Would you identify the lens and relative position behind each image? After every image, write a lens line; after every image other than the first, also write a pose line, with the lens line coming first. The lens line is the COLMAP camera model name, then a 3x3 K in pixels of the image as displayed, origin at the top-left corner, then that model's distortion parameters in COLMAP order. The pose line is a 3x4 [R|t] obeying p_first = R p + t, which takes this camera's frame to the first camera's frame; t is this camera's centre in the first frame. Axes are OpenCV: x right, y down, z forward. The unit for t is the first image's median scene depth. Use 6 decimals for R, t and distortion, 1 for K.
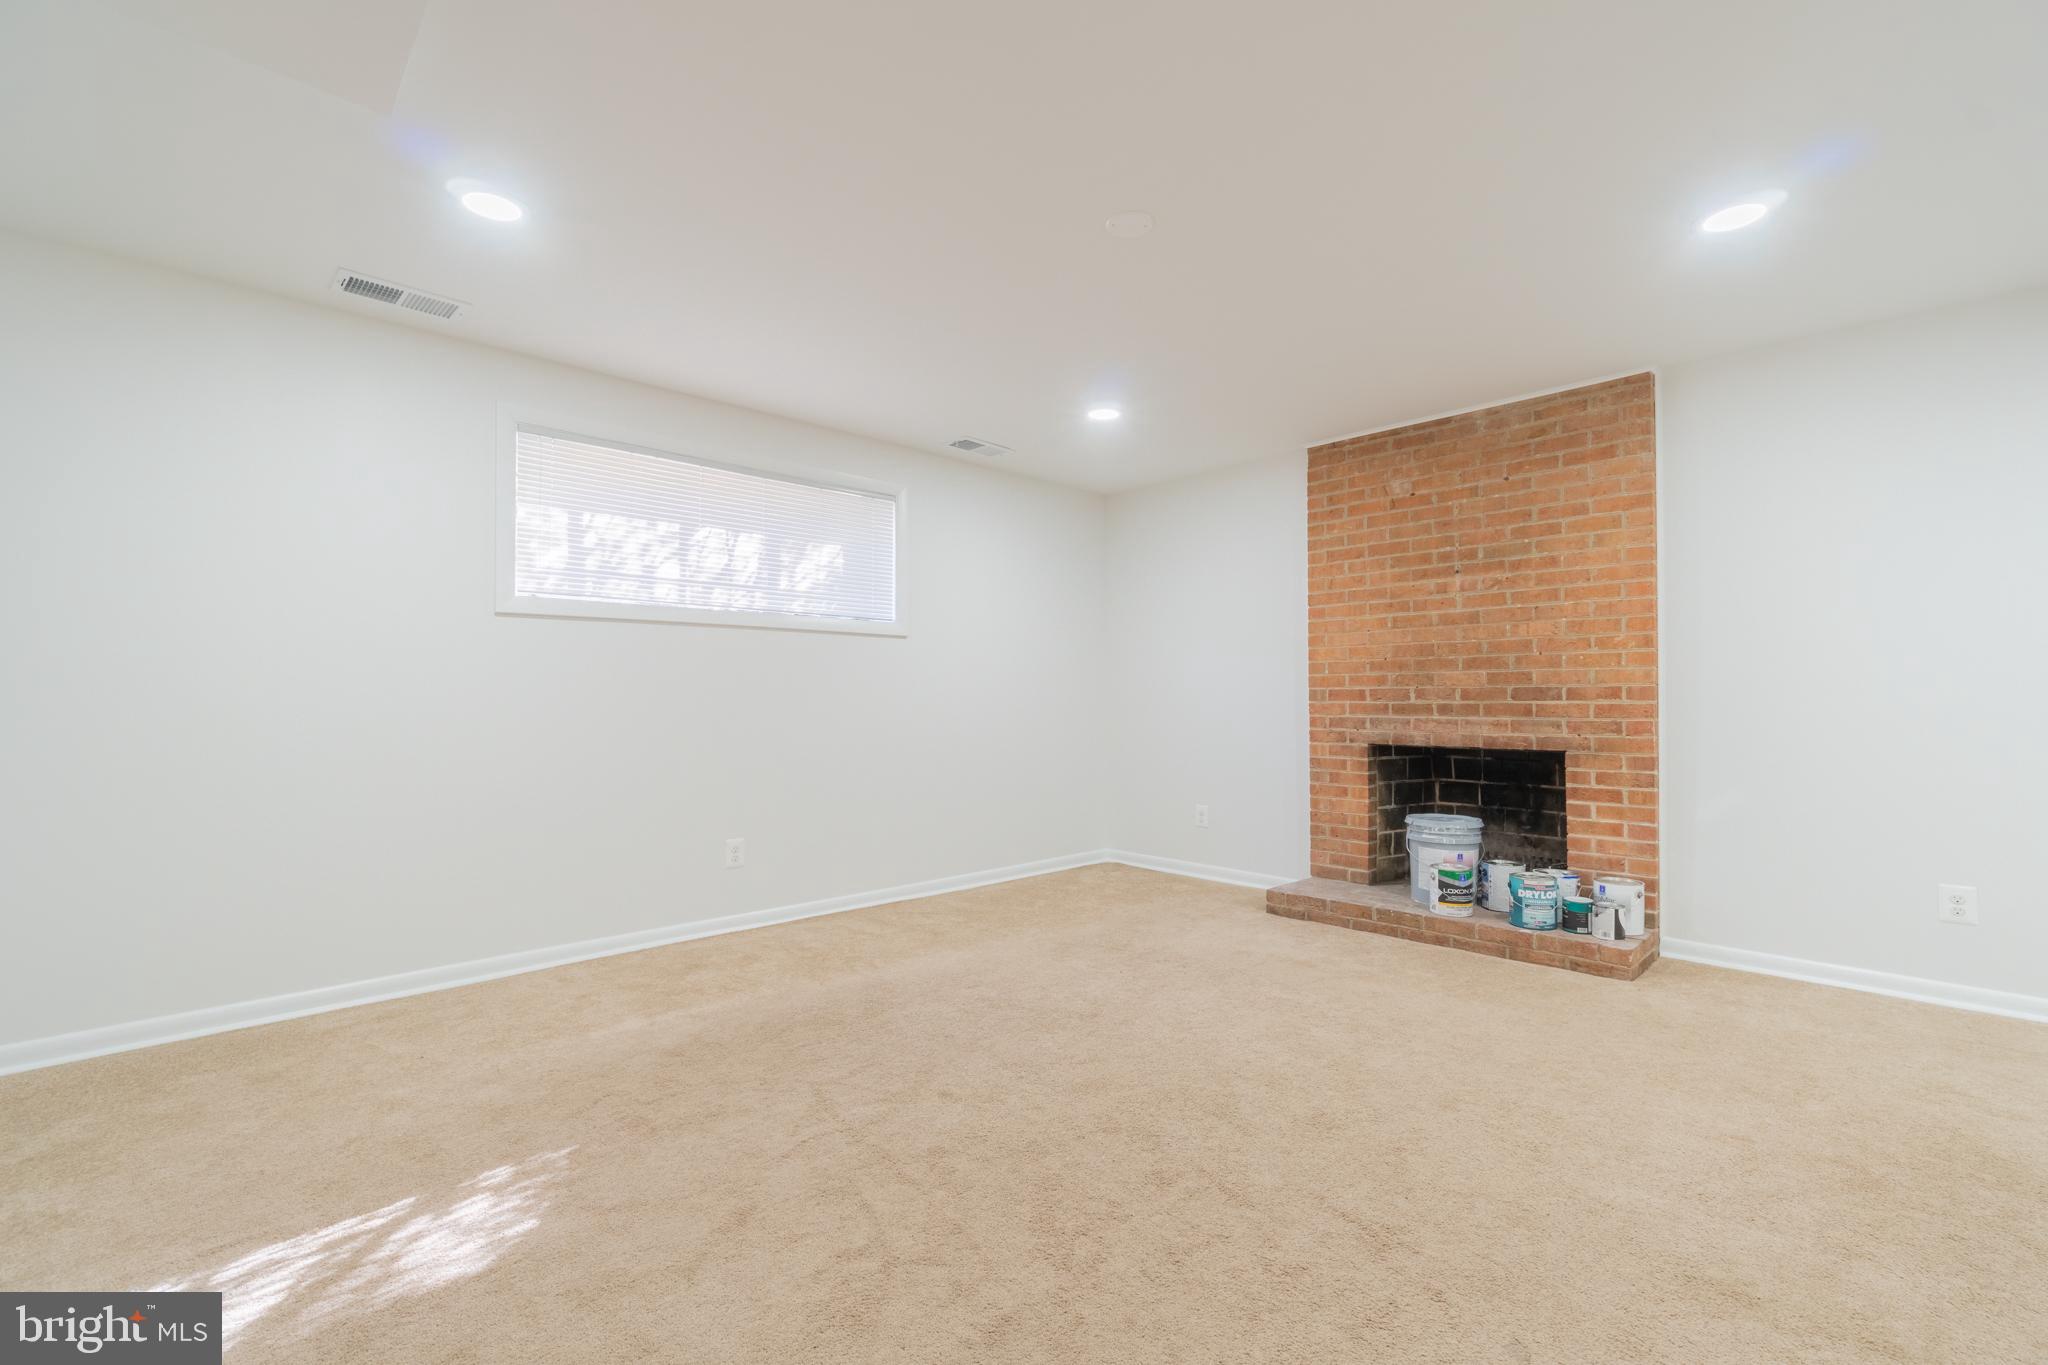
lens RADIAL K [[887.8, 0, 1022.3], [0, 887.8, 685.3], [0, 0, 1]] dist [-0.005784, 0.000898]
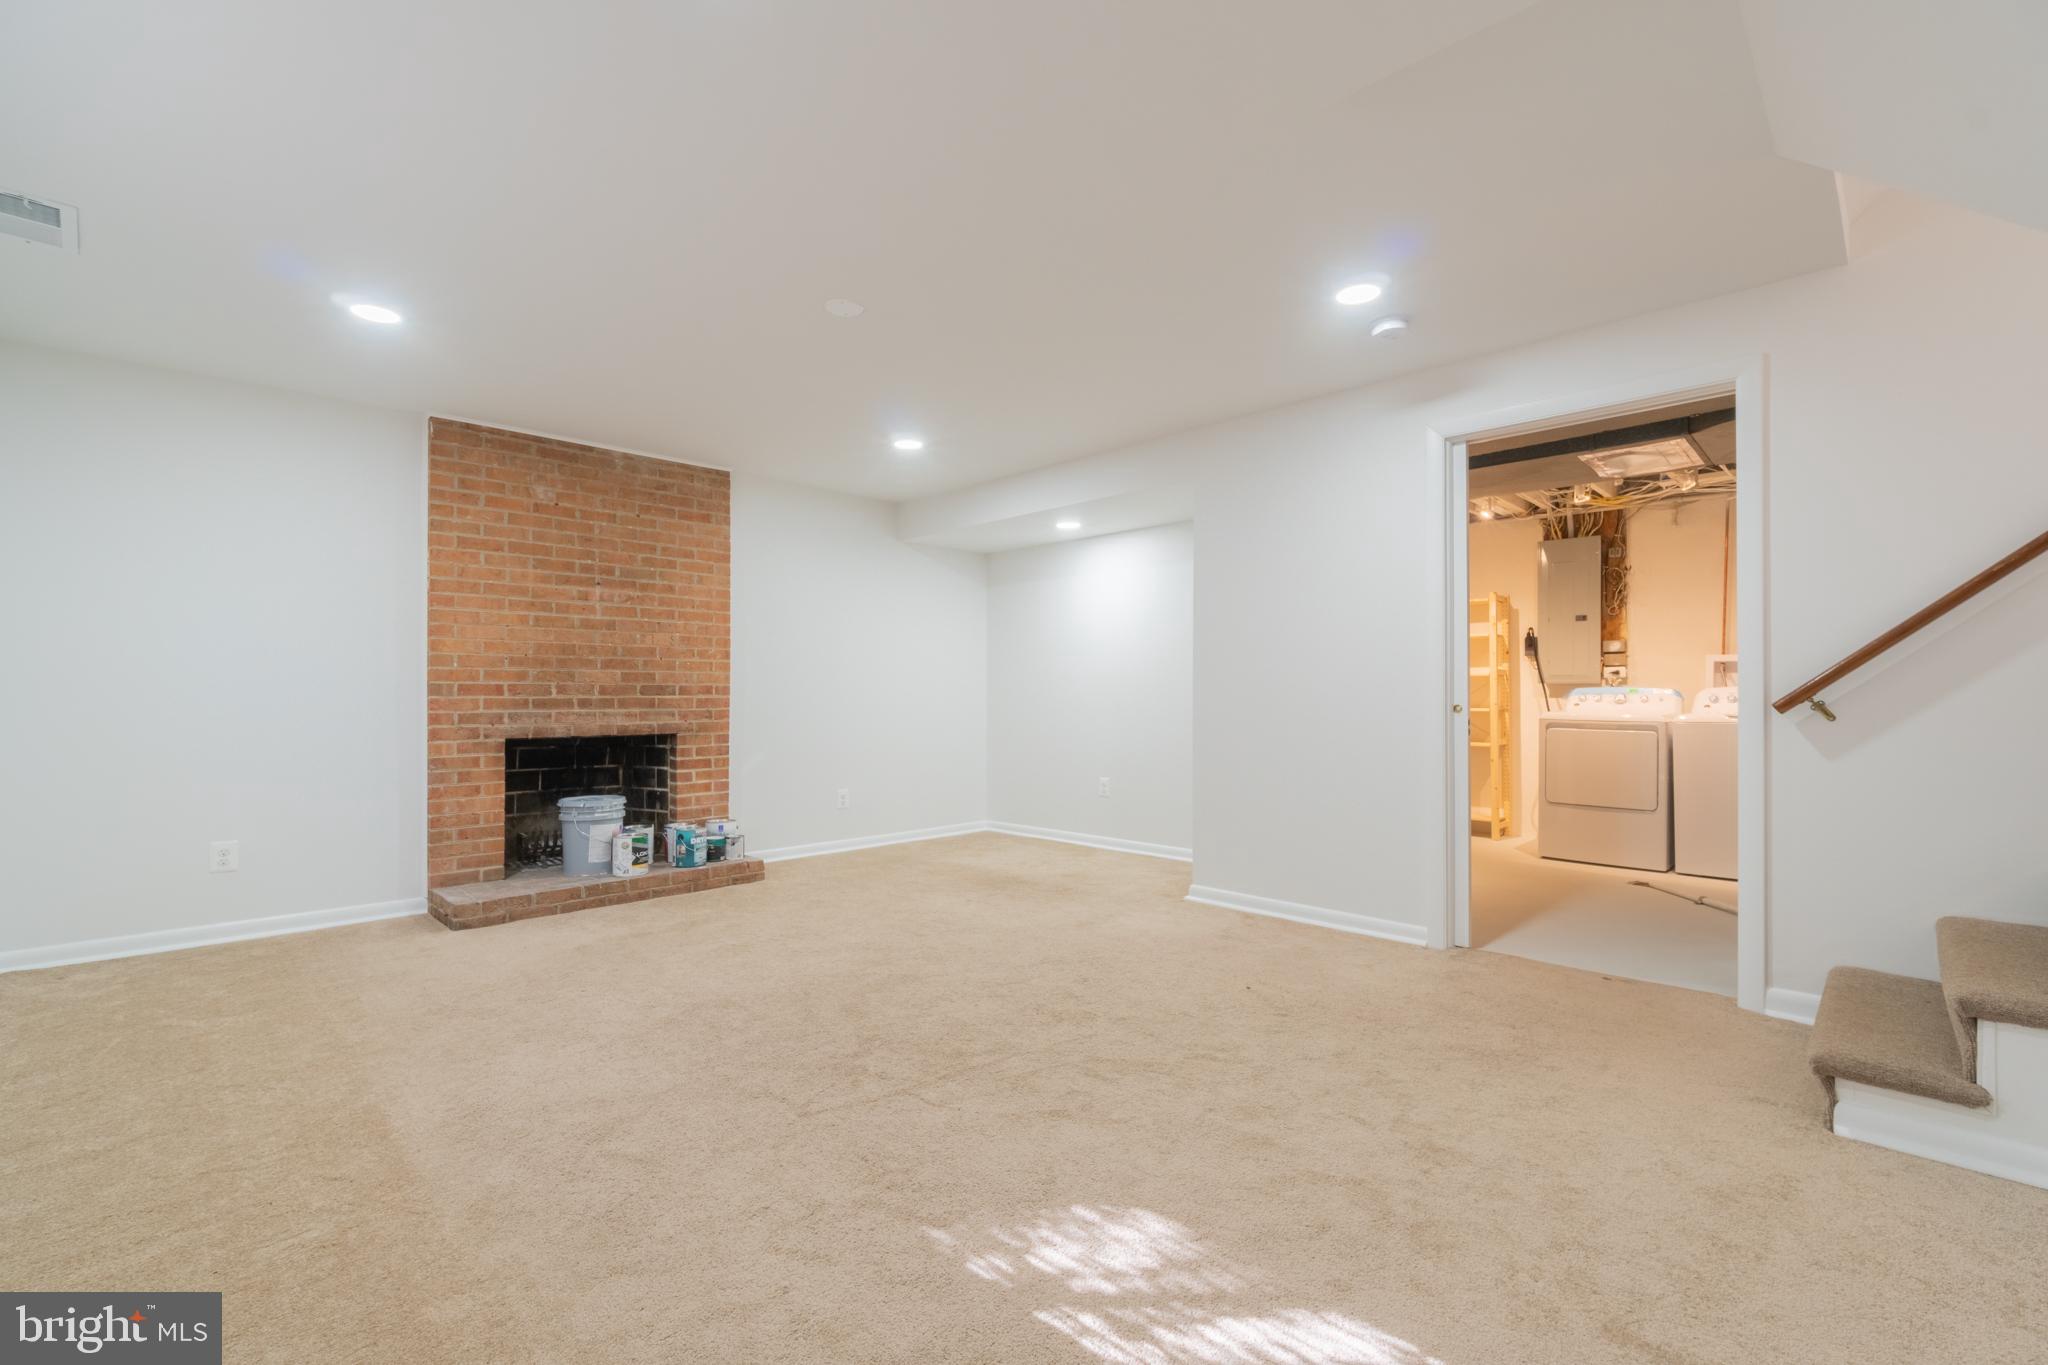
lens RADIAL K [[887.8, 0, 1027.3], [0, 887.8, 689.0], [0, 0, 1]] dist [-0.005784, 0.000898]
pose [[-0.024562, 0.007937, 0.999667, -0.701966], [-0.015537, 0.999845, -0.008320, 0.010002], [-0.999578, -0.015736, -0.024435, 0.487501]]
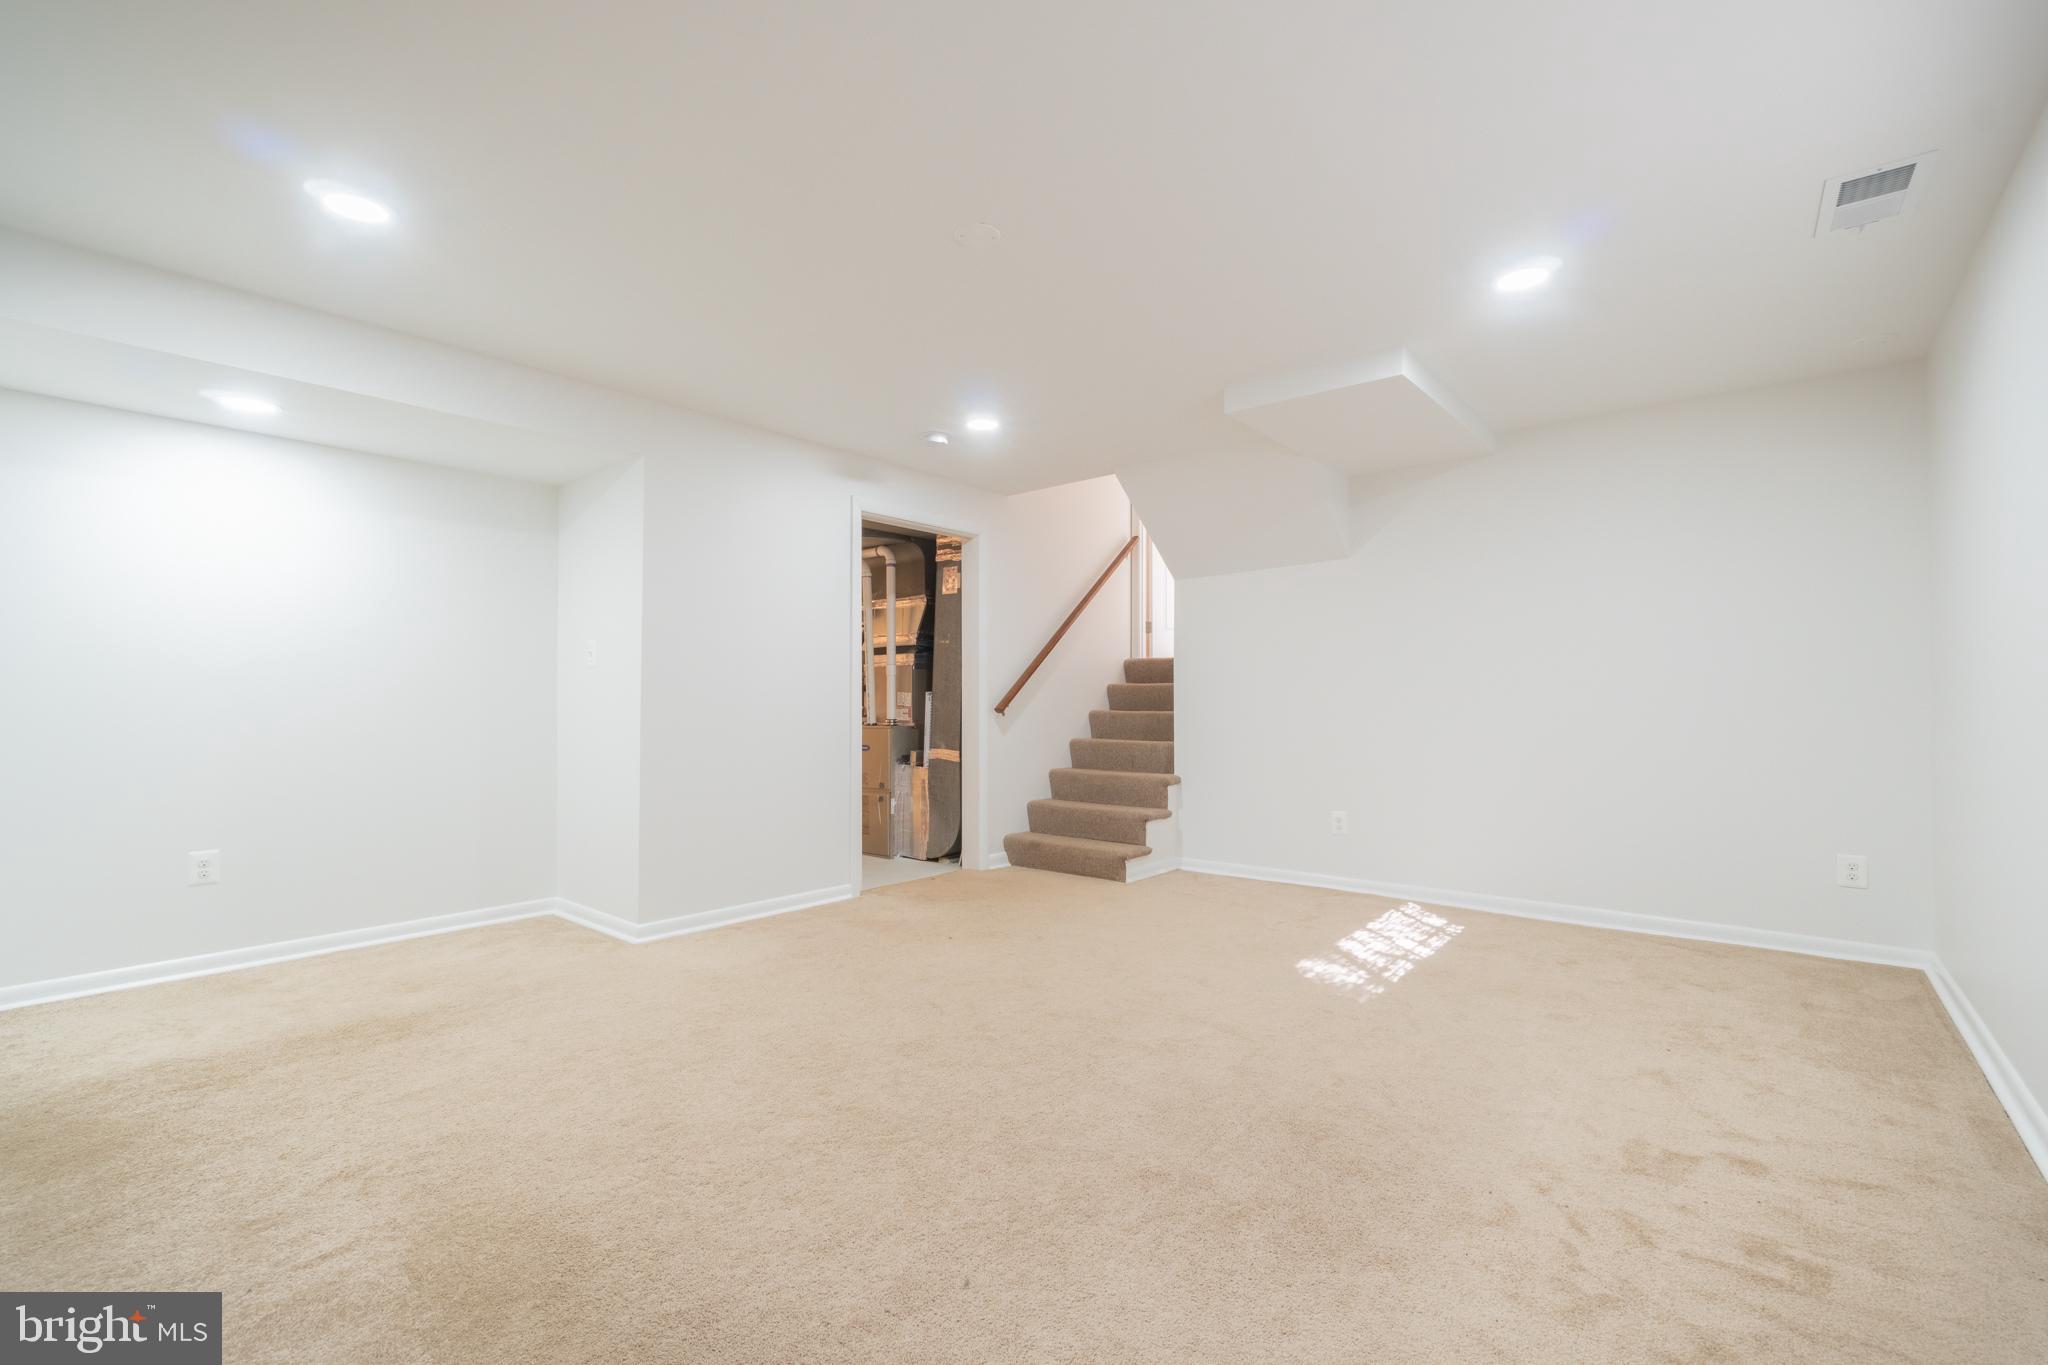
lens RADIAL K [[887.8, 0, 1028.0], [0, 887.8, 691.4], [0, 0, 1]] dist [-0.005784, 0.000898]
pose [[-0.992689, -0.001333, -0.120693, 0.129257], [0.001303, 0.999762, -0.021757, 0.011743], [0.120694, -0.021755, -0.992451, 1.279266]]
